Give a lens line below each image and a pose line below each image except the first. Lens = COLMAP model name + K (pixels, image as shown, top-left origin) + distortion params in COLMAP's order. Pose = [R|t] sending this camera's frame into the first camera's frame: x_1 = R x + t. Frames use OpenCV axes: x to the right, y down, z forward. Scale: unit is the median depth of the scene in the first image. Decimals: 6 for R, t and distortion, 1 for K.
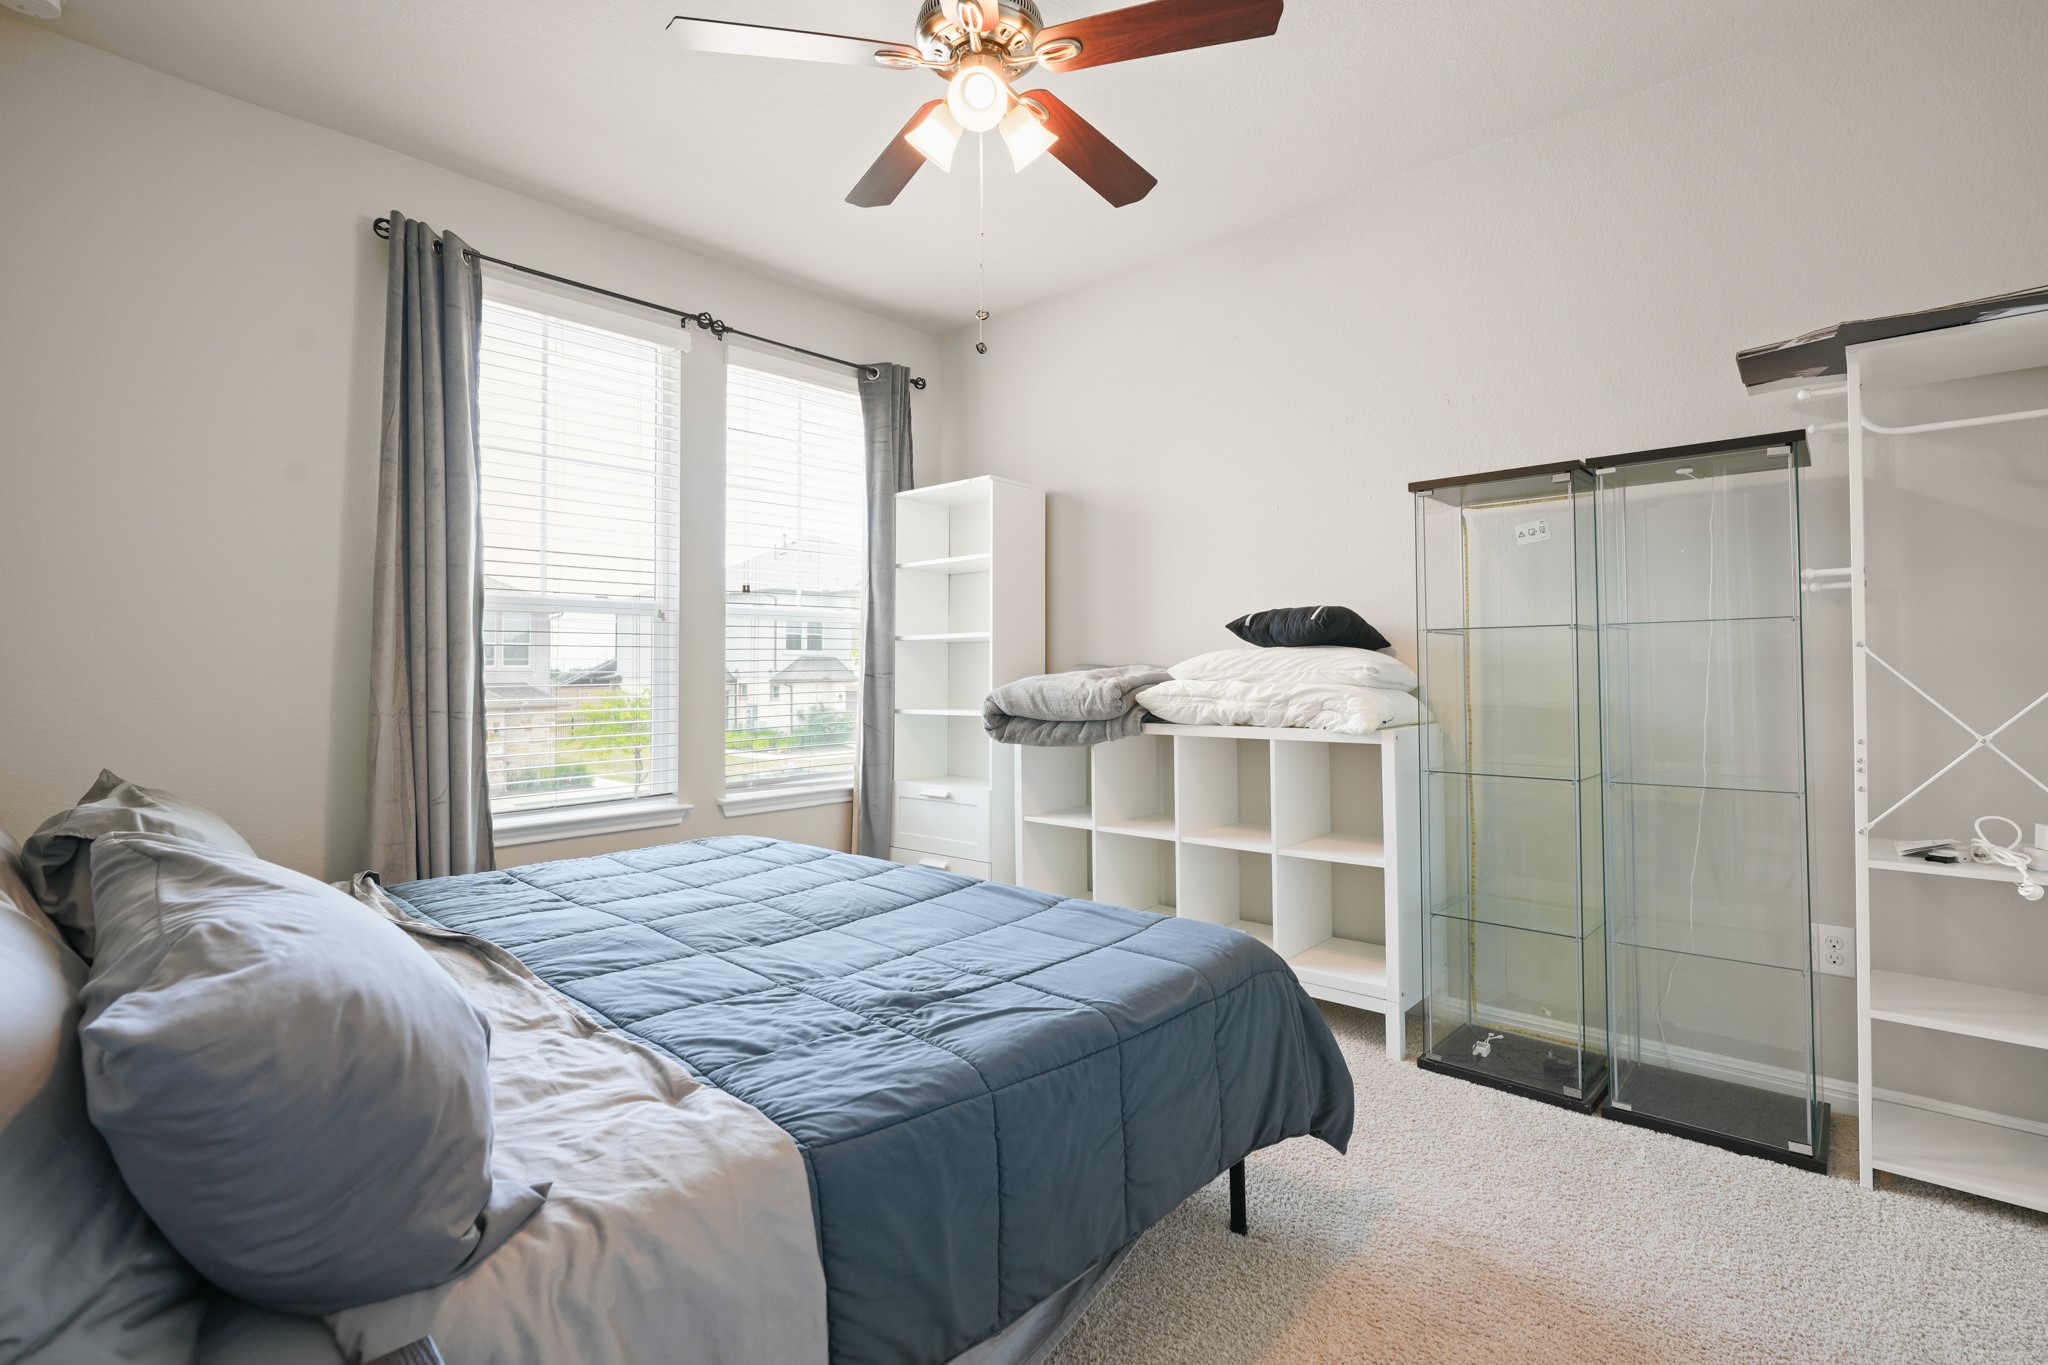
lens RADIAL K [[932.3, 0, 1014.7], [0, 932.3, 677.6], [0, 0, 1]] dist [-0.003571, -0.000404]
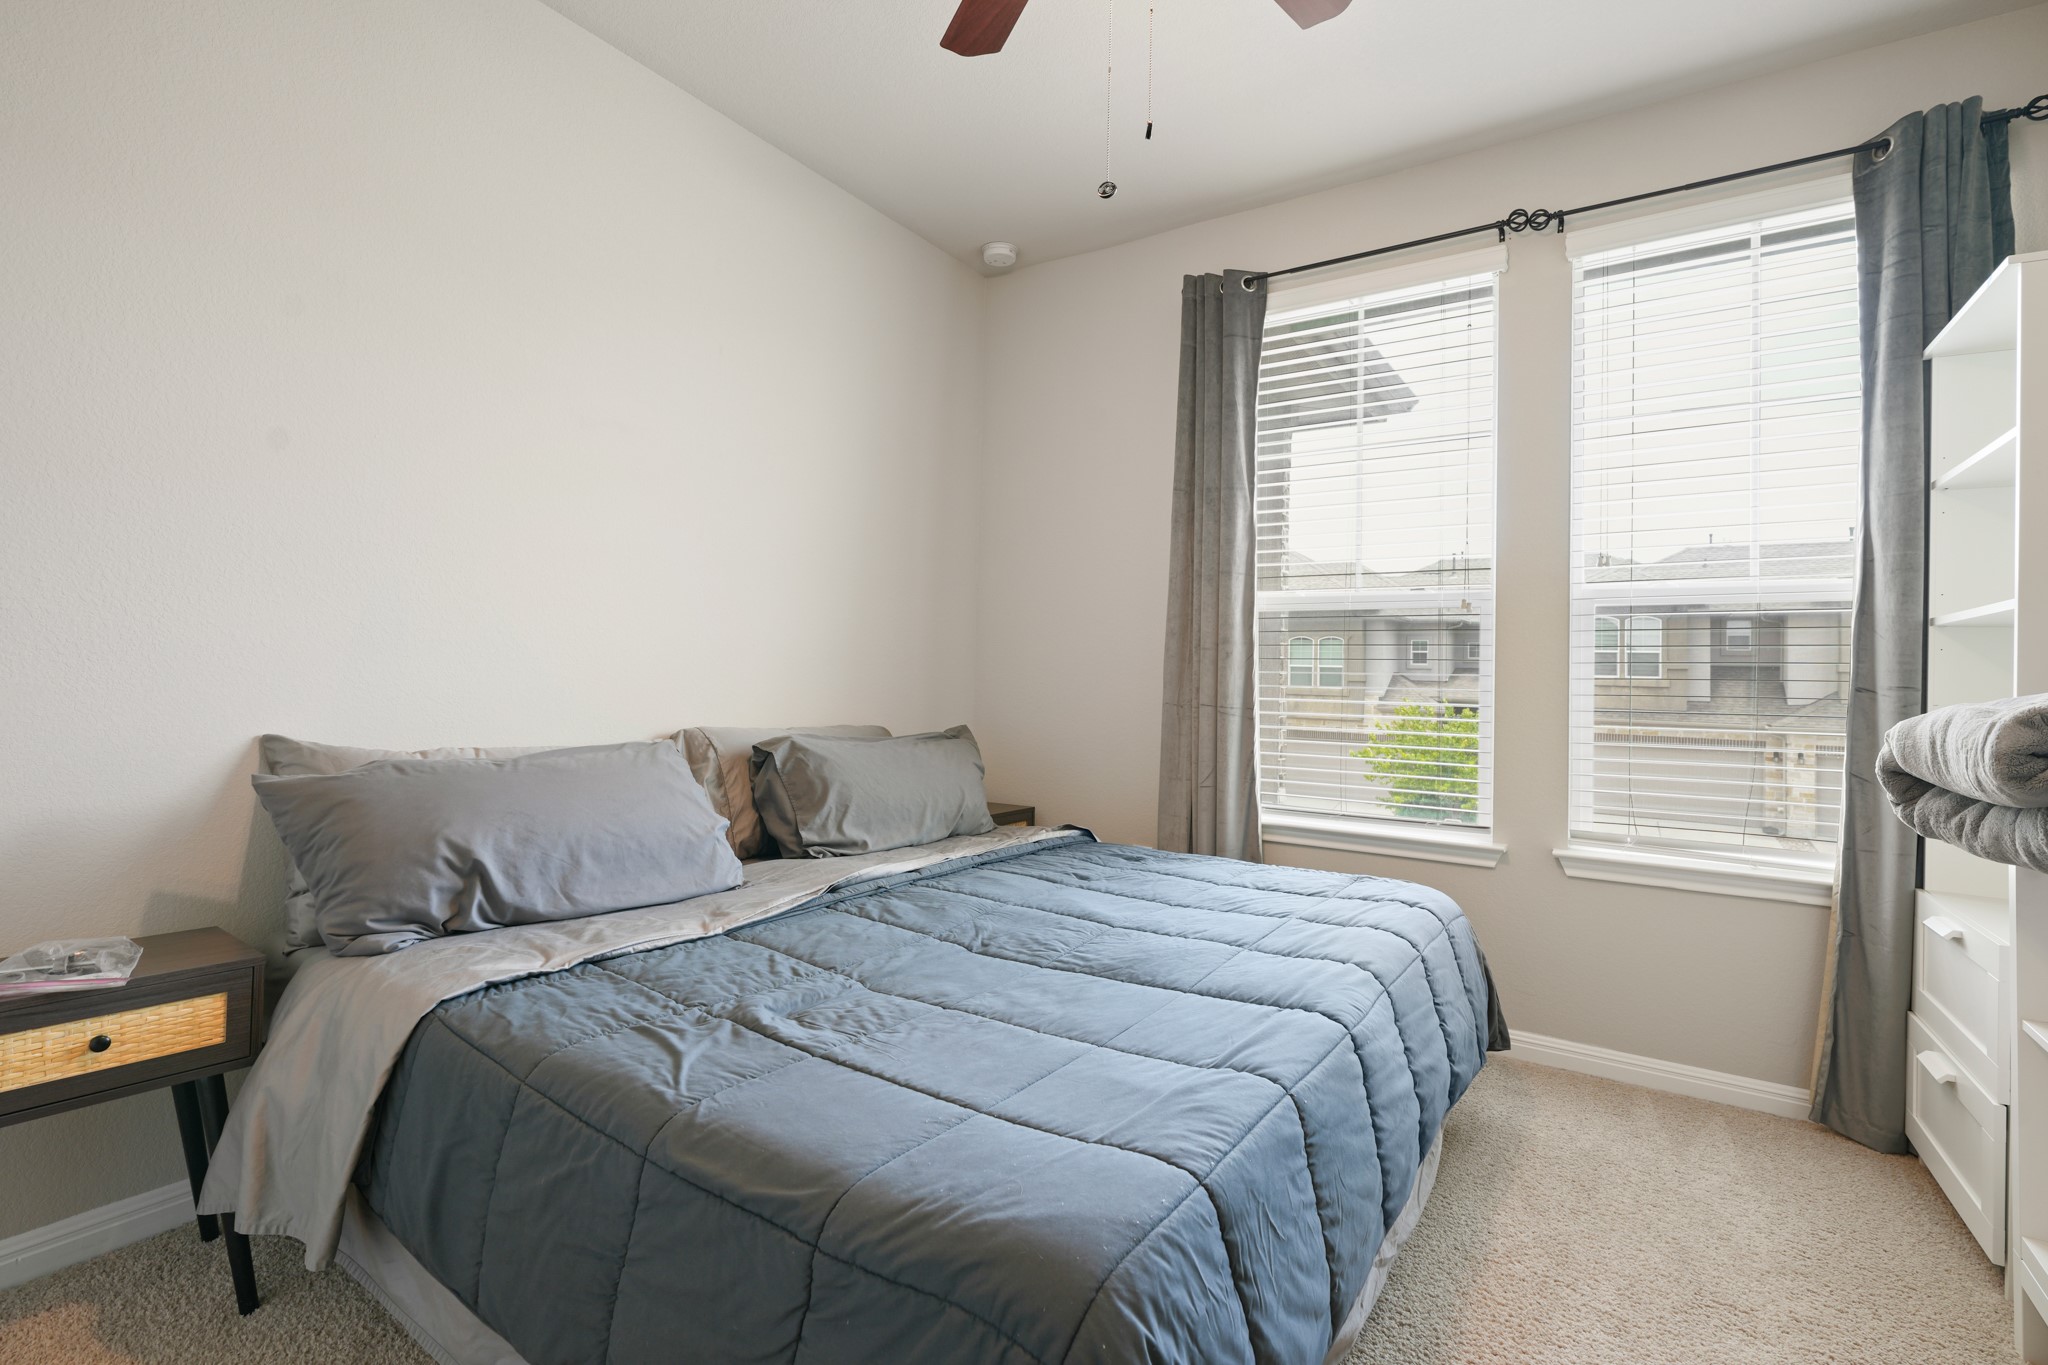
lens RADIAL K [[932.3, 0, 1014.7], [0, 932.3, 677.6], [0, 0, 1]] dist [-0.003571, -0.000404]
pose [[0.174993, 0.014855, -0.984458, 0.532128], [-0.029704, 0.999511, 0.009802, -0.001038], [0.984122, 0.027527, 0.175348, 0.694465]]
